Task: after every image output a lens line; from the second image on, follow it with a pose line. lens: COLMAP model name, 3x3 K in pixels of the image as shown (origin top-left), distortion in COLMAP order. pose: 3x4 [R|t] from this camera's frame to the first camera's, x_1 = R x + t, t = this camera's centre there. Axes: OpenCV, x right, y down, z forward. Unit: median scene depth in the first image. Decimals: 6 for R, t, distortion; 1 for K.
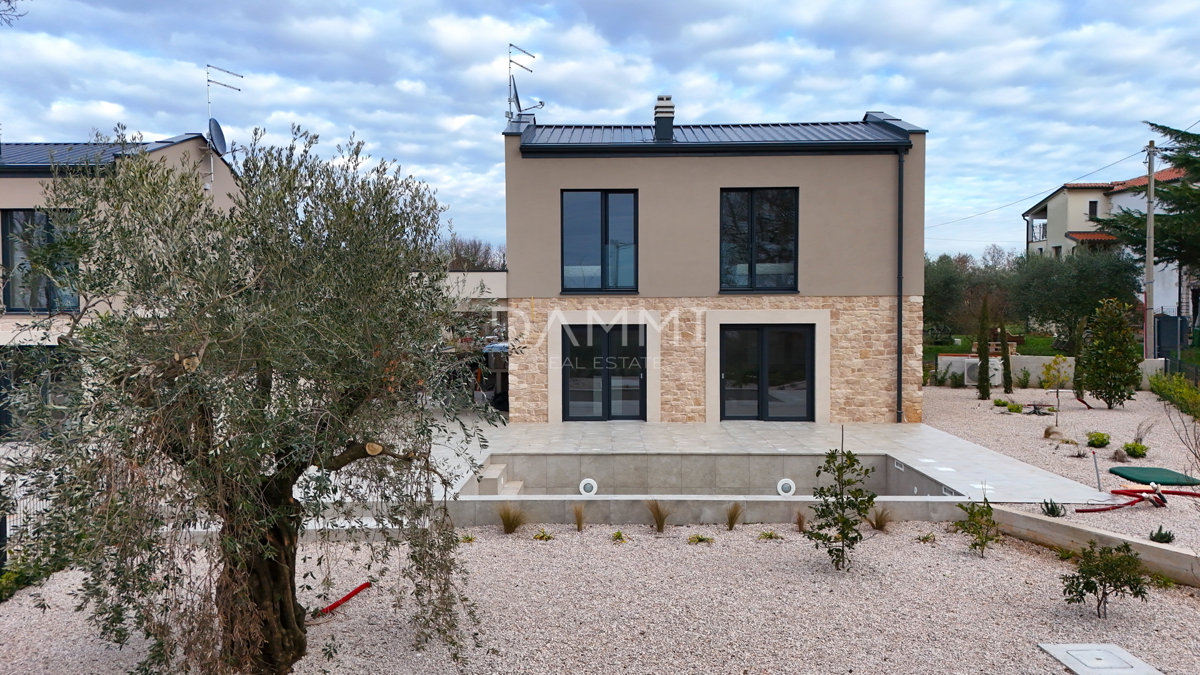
lens RADIAL K [[878.3, 0, 600.0], [0, 878.3, 337.5], [0, 0, 1]] dist [0.081760, -0.075809]
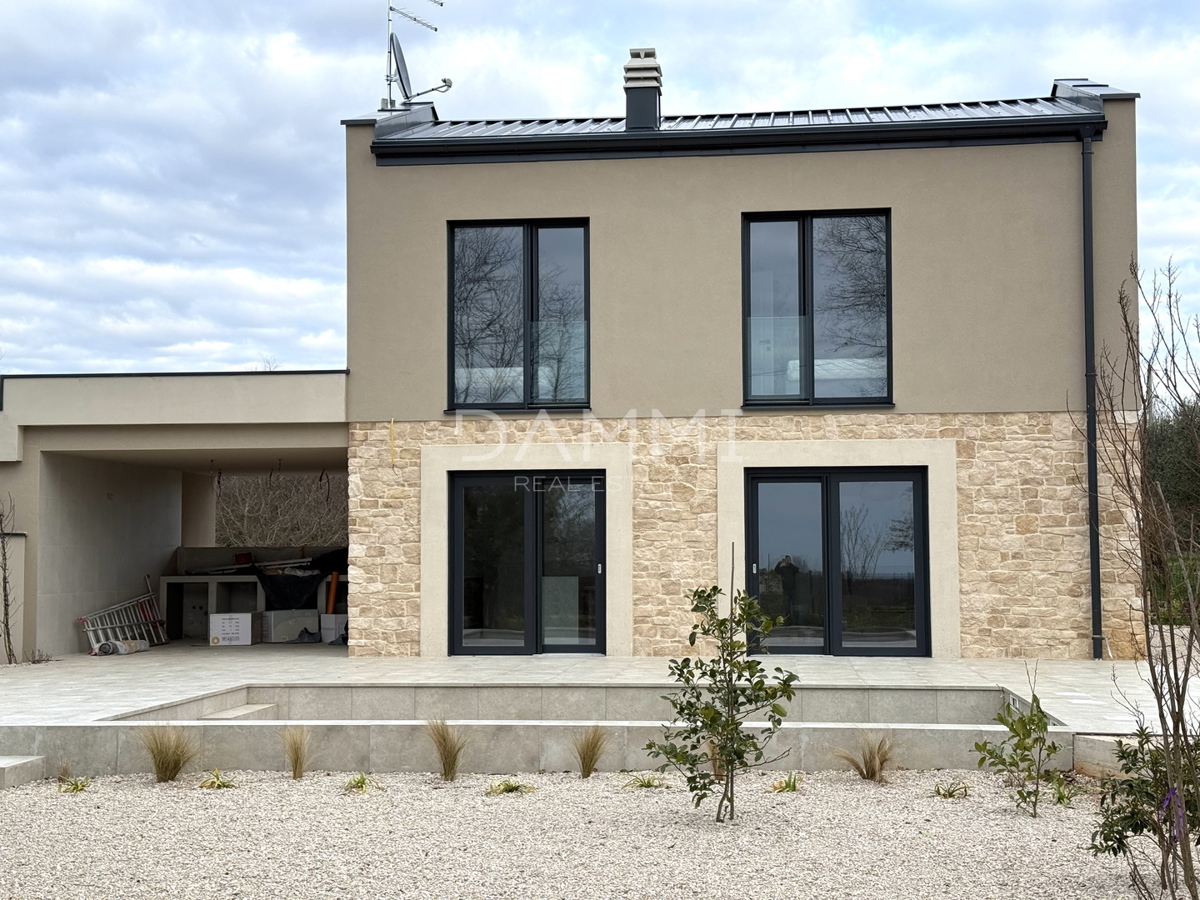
lens RADIAL K [[1659.9, 0, 600.0], [0, 1659.9, 450.0], [0, 0, 1]] dist [0.116833, 0.087025]
pose [[0.996028, -0.006271, -0.088816, 0.138675], [-0.002064, 0.995623, -0.093442, 0.066883], [0.089013, 0.093254, 0.991655, 0.008060]]
